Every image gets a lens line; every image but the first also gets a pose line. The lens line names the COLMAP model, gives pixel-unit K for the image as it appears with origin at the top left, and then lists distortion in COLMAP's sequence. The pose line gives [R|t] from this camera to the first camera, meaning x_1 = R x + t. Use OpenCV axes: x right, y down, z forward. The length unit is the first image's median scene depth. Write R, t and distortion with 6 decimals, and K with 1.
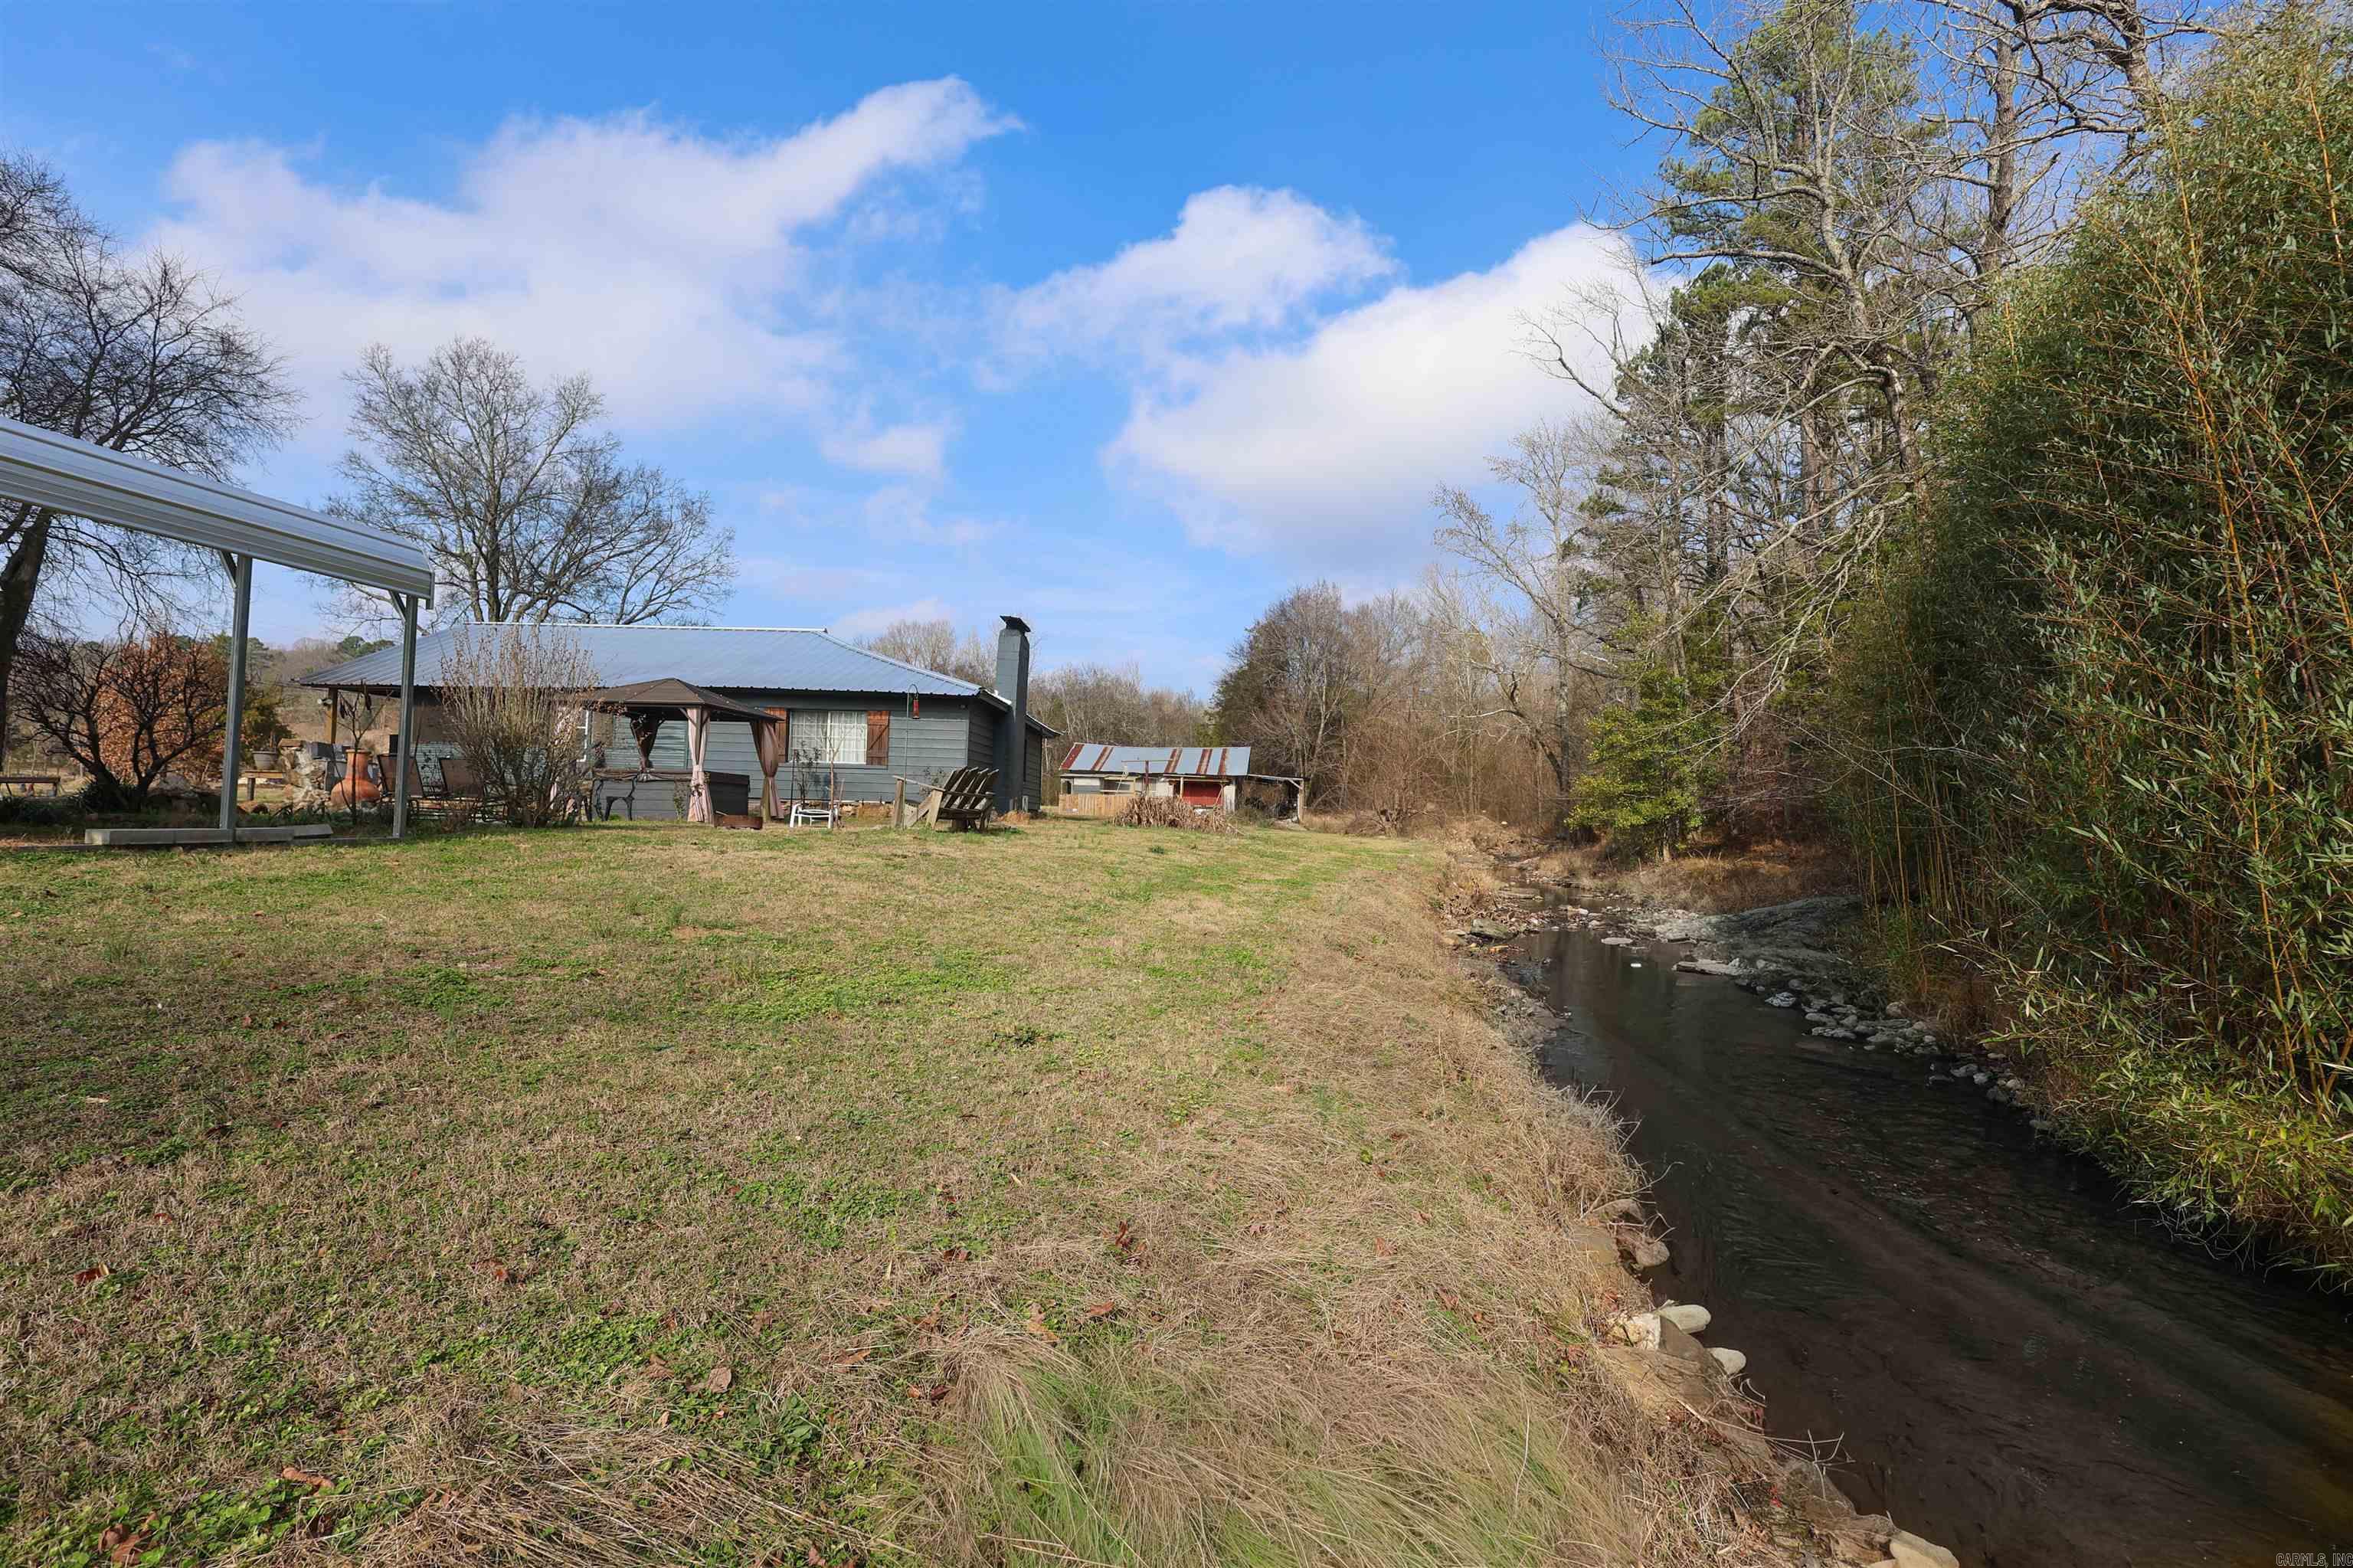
lens RADIAL K [[1112.4, 0, 1176.5], [0, 1112.4, 784.0], [0, 0, 1]] dist [-0.000739, 0.000229]
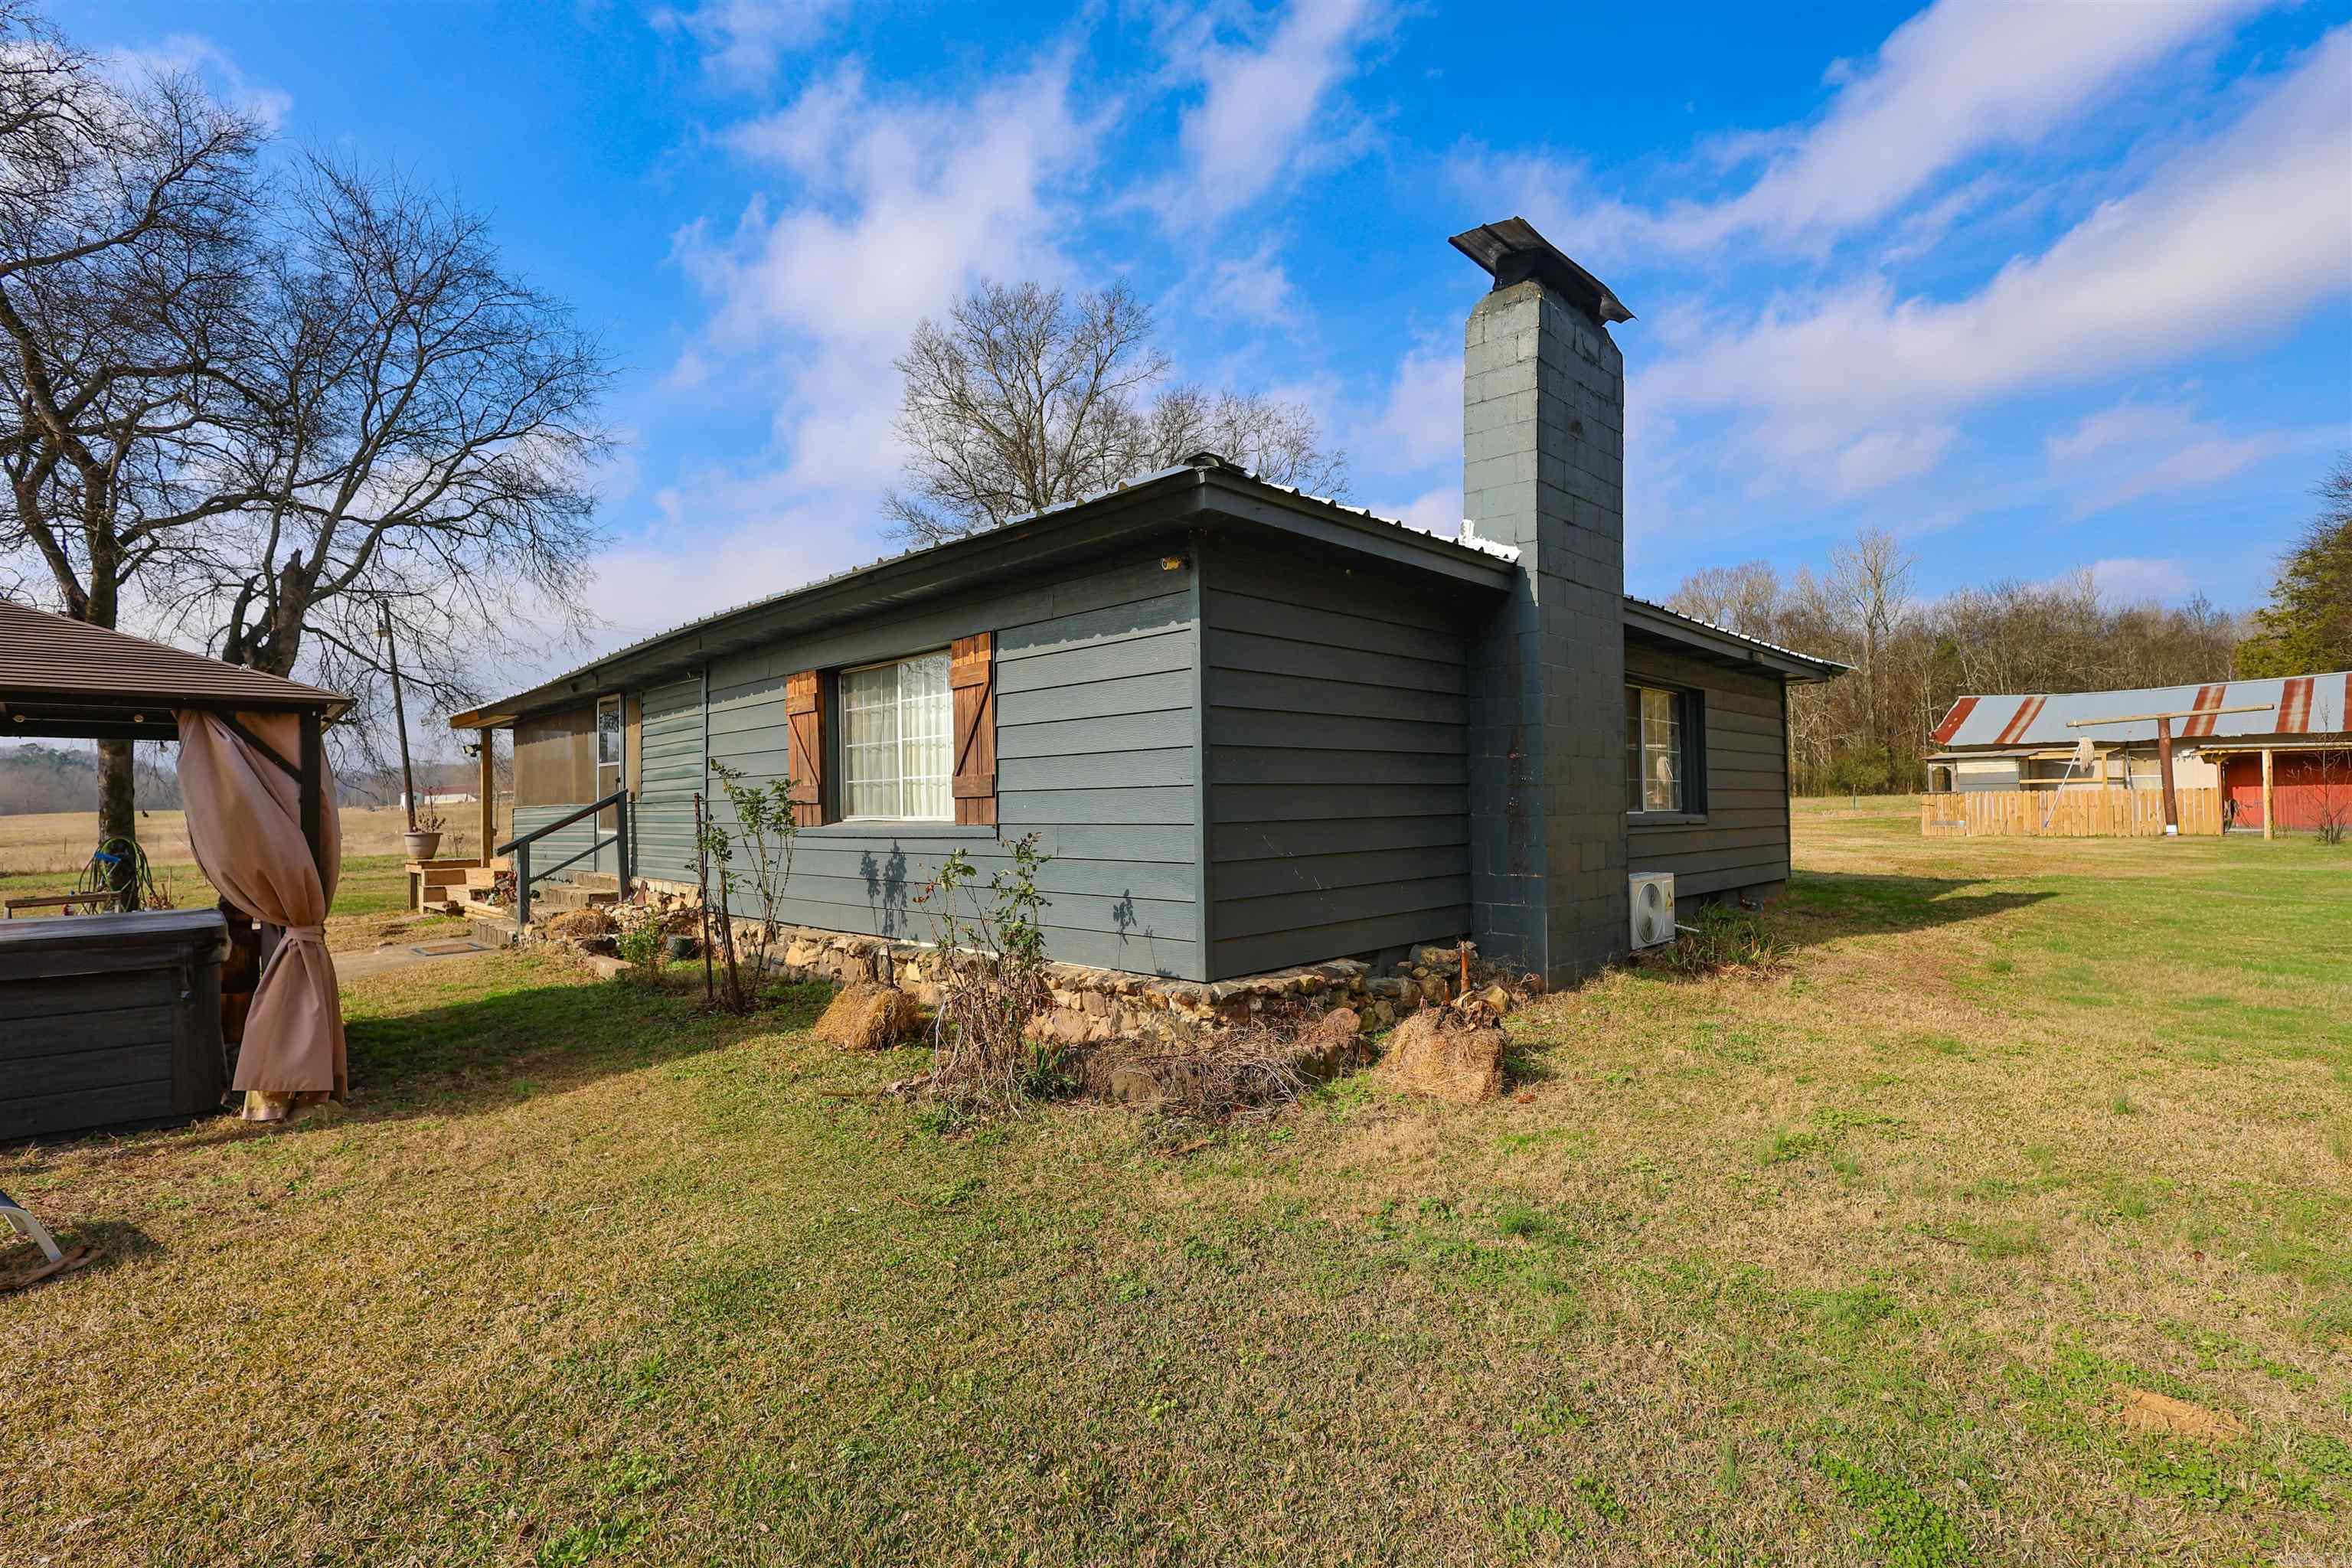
lens RADIAL K [[1111.9, 0, 1176.0], [0, 1111.9, 784.0], [0, 0, 1]] dist [-0.000739, 0.000229]
pose [[0.743709, -0.056929, -0.666076, -0.022421], [0.060935, 0.997992, -0.017260, -0.011496], [0.665721, -0.027751, 0.745685, 0.496535]]
